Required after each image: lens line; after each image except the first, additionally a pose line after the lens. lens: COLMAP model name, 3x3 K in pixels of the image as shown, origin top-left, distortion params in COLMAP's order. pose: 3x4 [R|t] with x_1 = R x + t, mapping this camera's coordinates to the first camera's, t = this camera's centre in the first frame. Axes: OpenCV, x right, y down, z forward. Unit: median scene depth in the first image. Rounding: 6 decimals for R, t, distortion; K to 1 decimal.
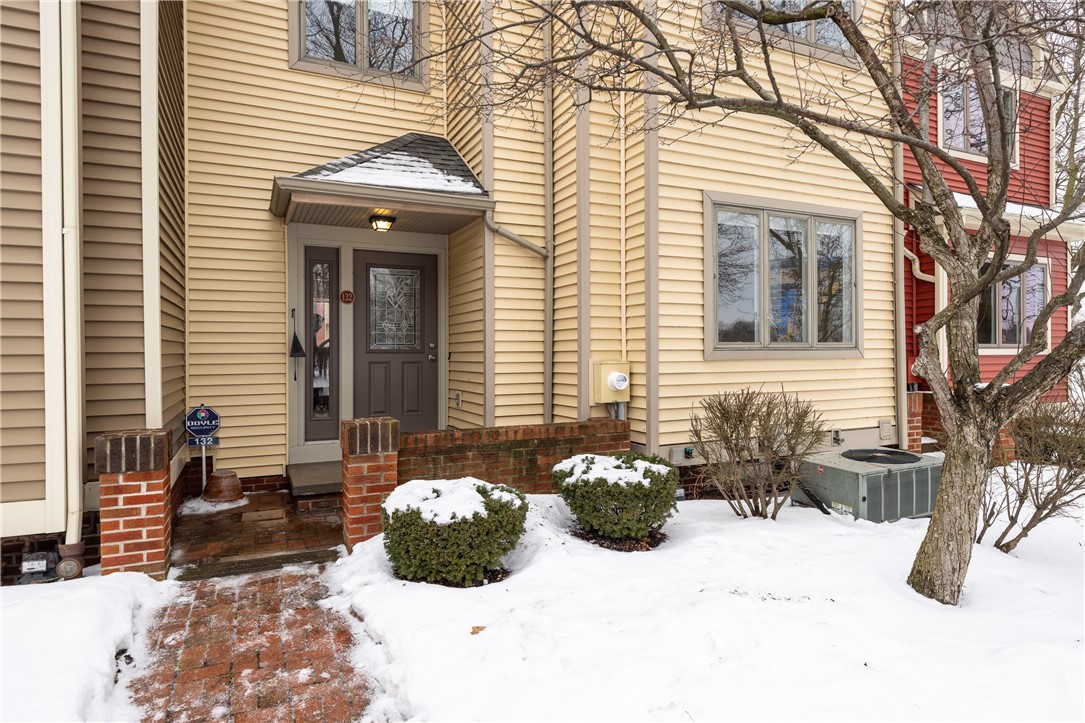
lens RADIAL K [[594.0, 0, 542.1], [0, 594.0, 342.2], [0, 0, 1]] dist [-0.015373, 0.007210]
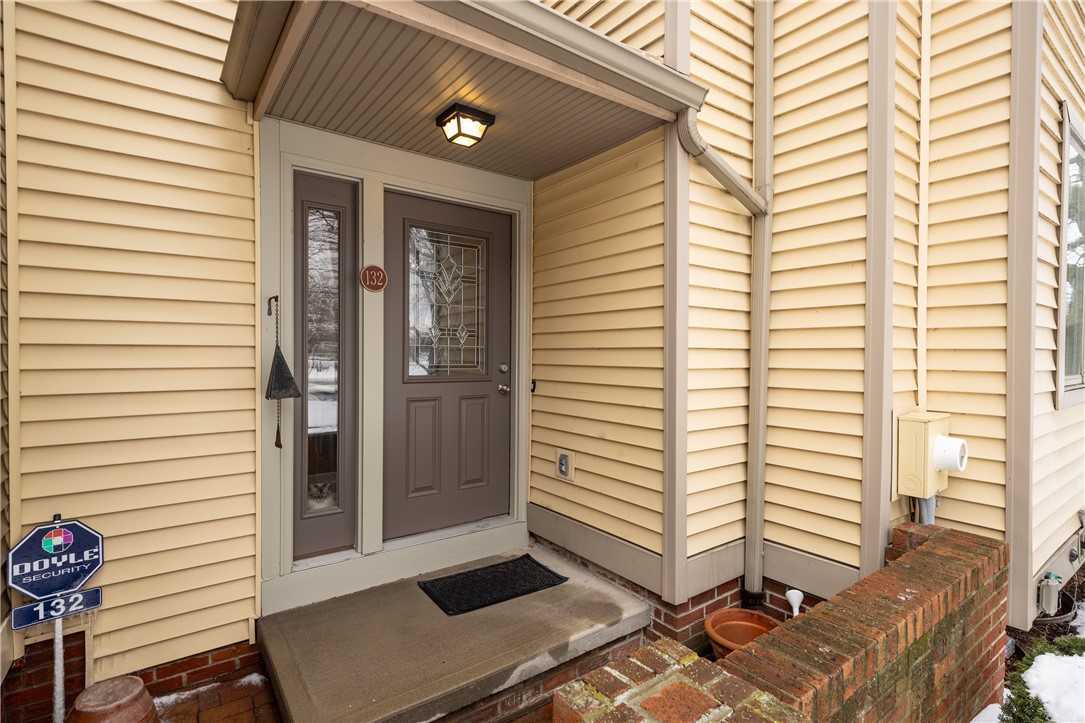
lens RADIAL K [[560.4, 0, 538.7], [0, 560.4, 357.5], [0, 0, 1]] dist [-0.009719, -0.000470]
pose [[0.990996, 0.008634, 0.133615, -0.604963], [-0.010850, 0.999815, 0.015865, -0.037807], [-0.133454, -0.017172, 0.990906, 1.184685]]
